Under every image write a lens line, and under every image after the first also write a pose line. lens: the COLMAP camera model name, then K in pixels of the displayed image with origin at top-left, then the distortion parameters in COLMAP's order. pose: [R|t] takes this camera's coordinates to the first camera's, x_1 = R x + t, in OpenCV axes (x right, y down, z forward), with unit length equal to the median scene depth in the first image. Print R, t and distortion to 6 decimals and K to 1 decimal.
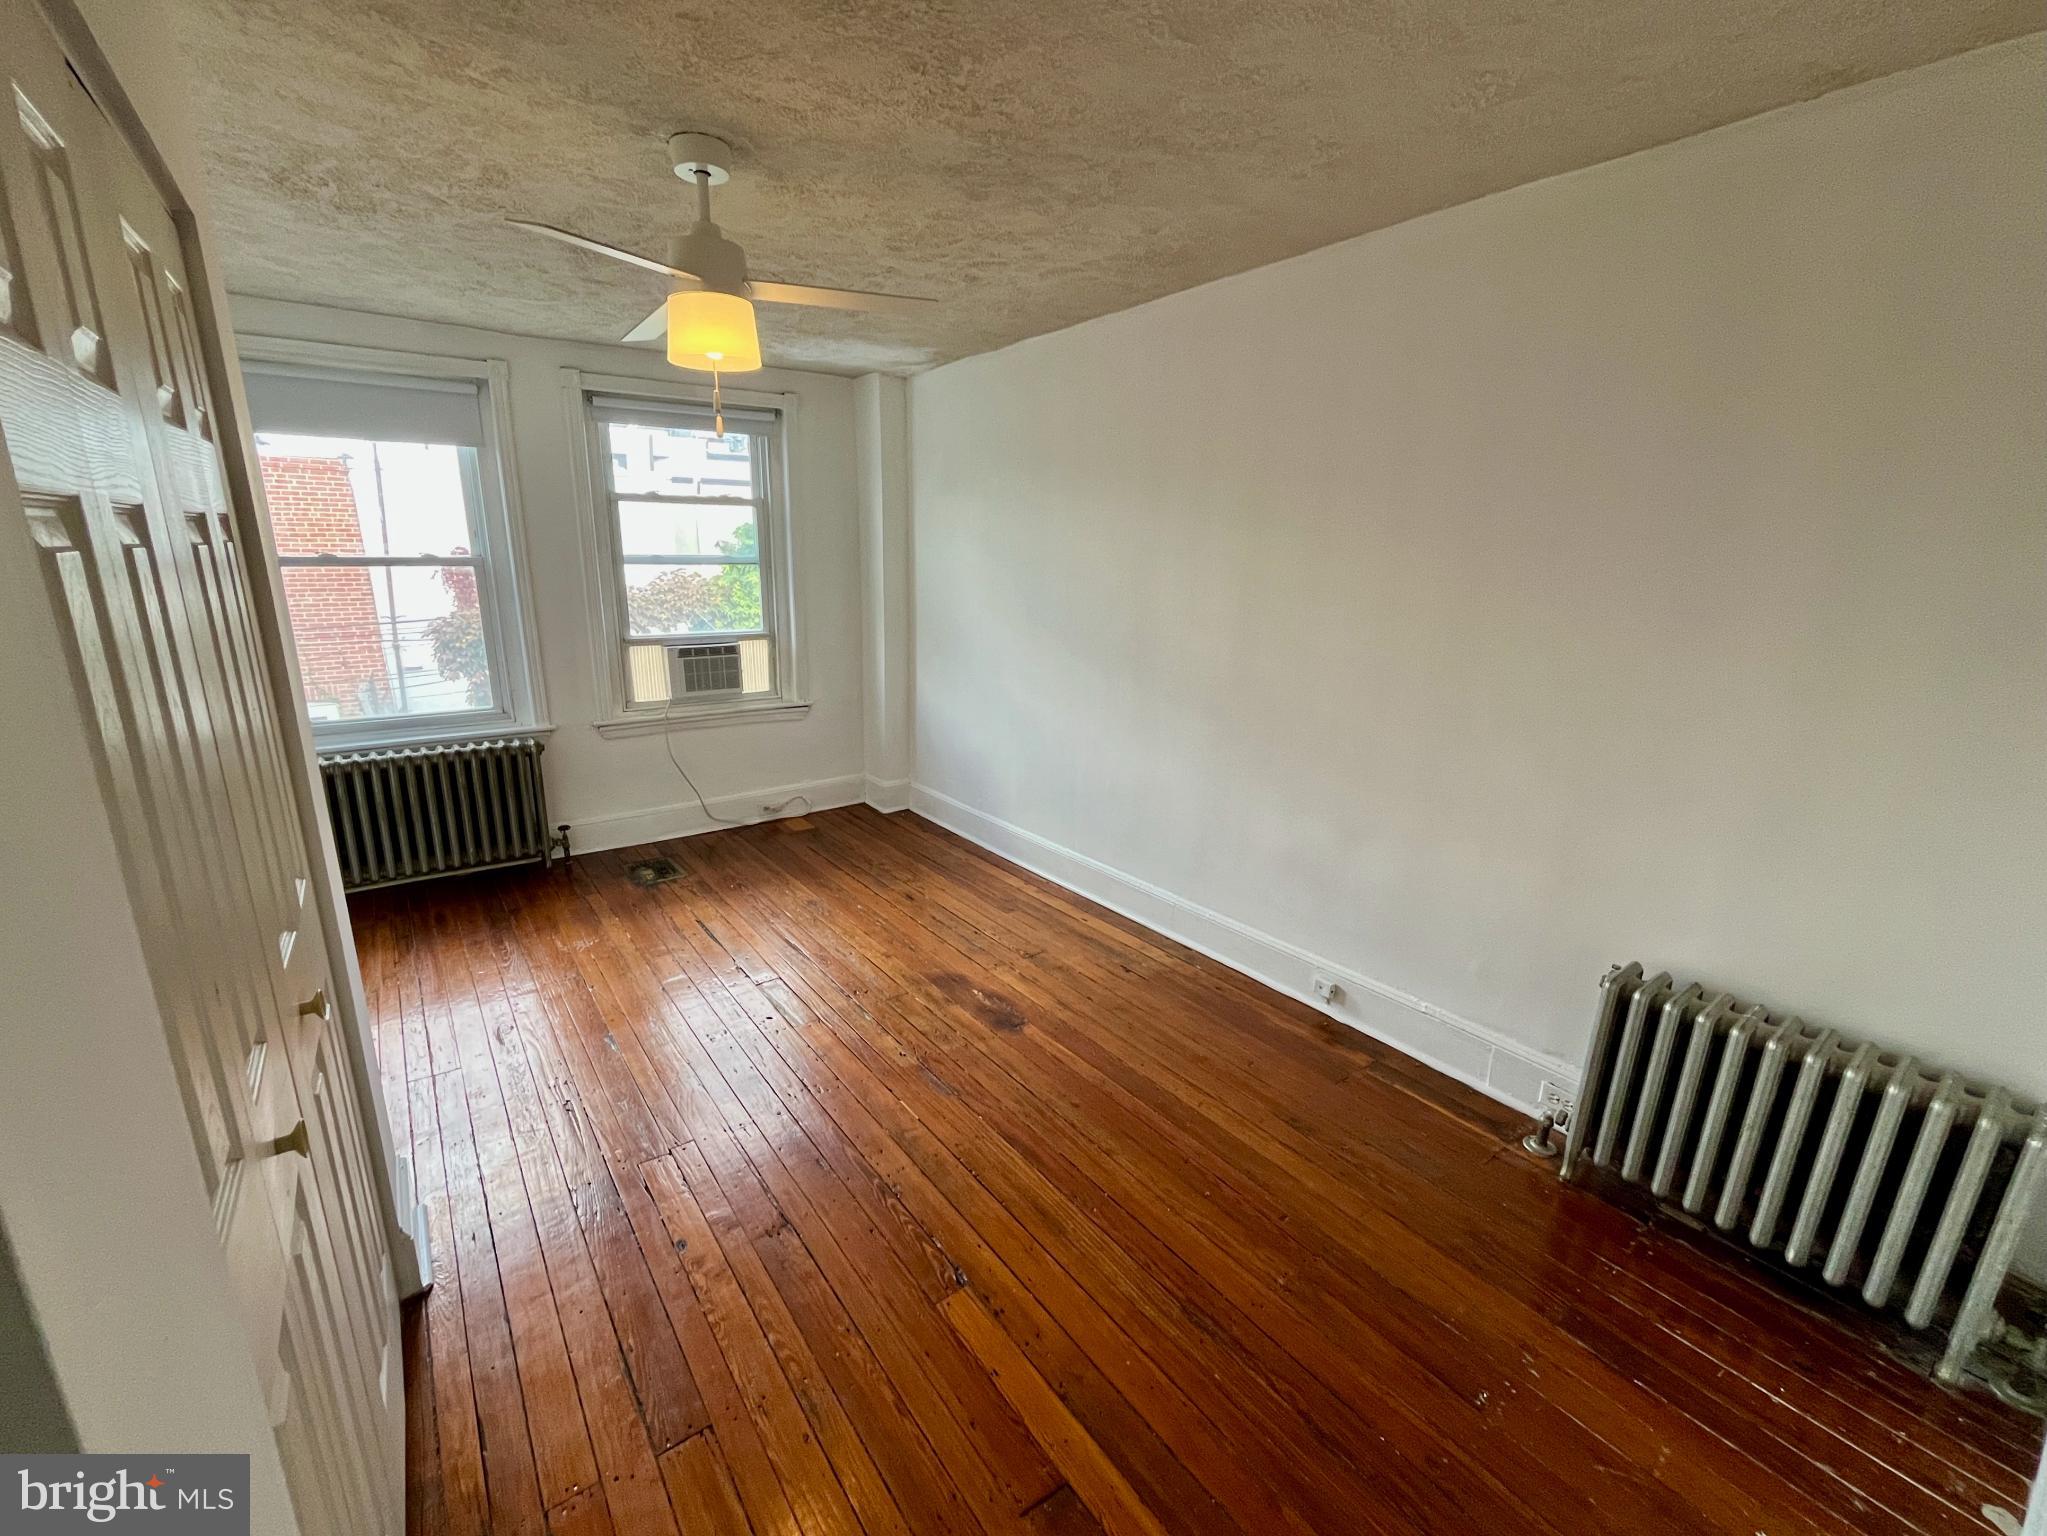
lens RADIAL K [[824.6, 0, 1023.5], [0, 824.6, 768.0], [0, 0, 1]] dist [0.000325, -0.000218]
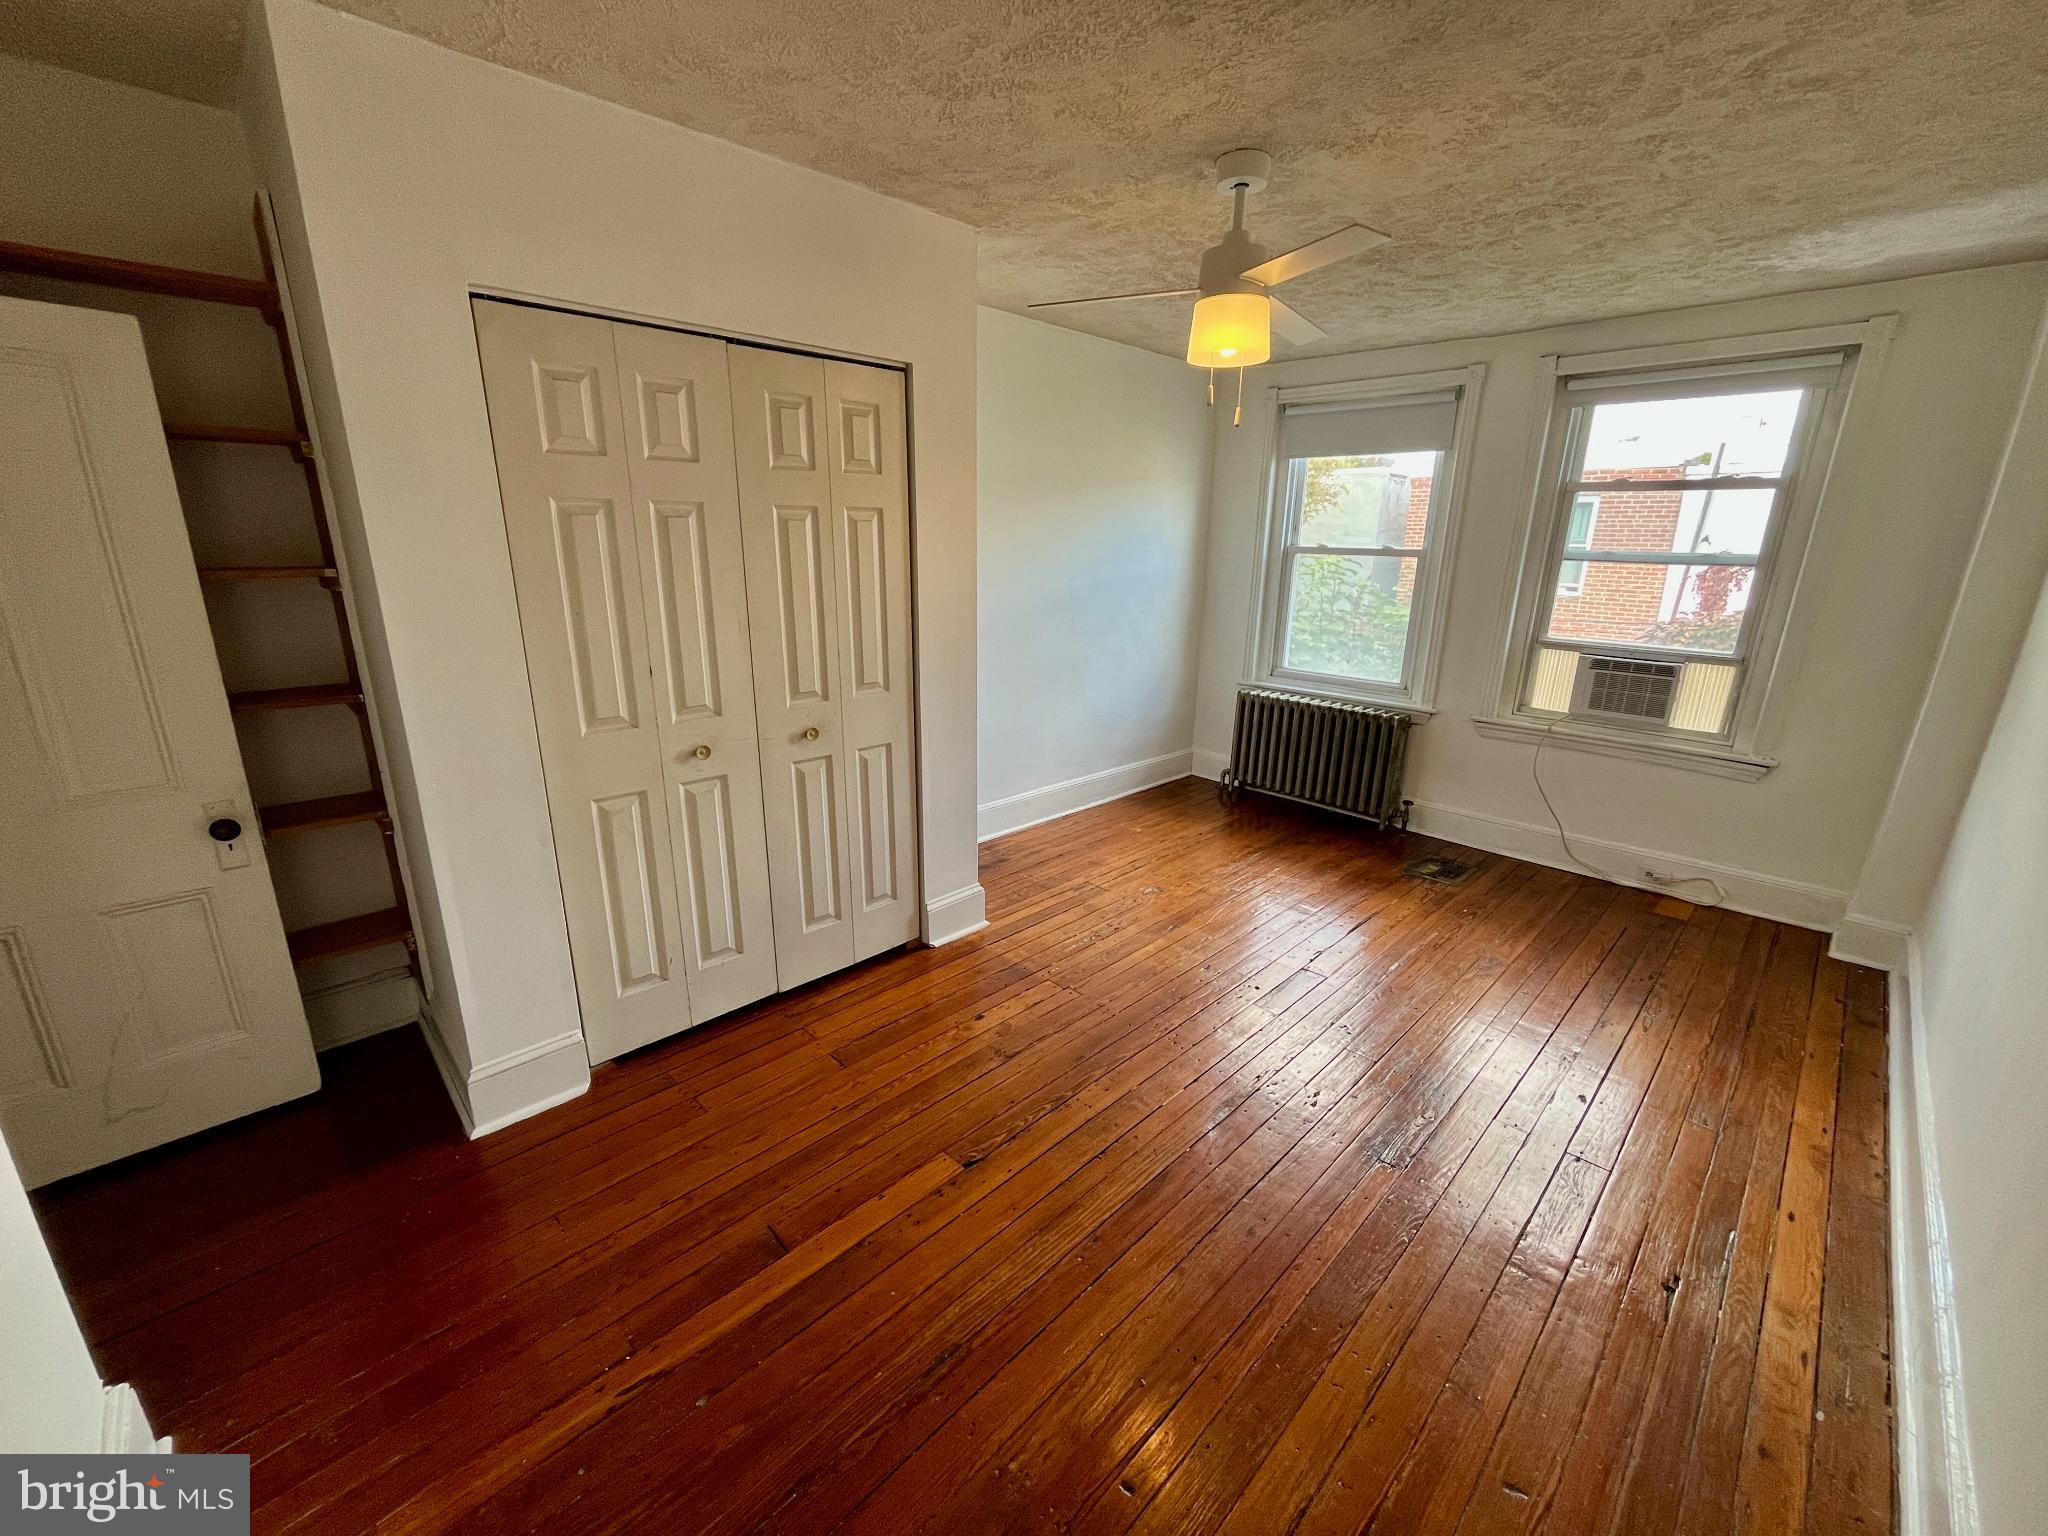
lens RADIAL K [[811.6, 0, 1033.2], [0, 811.6, 766.9], [0, 0, 1]] dist [-0.002069, 0.000046]
pose [[0.183418, 0.262300, -0.947395, 0.353914], [-0.269370, 0.940267, 0.208175, -0.061895], [0.945409, 0.217016, 0.243118, 0.285912]]
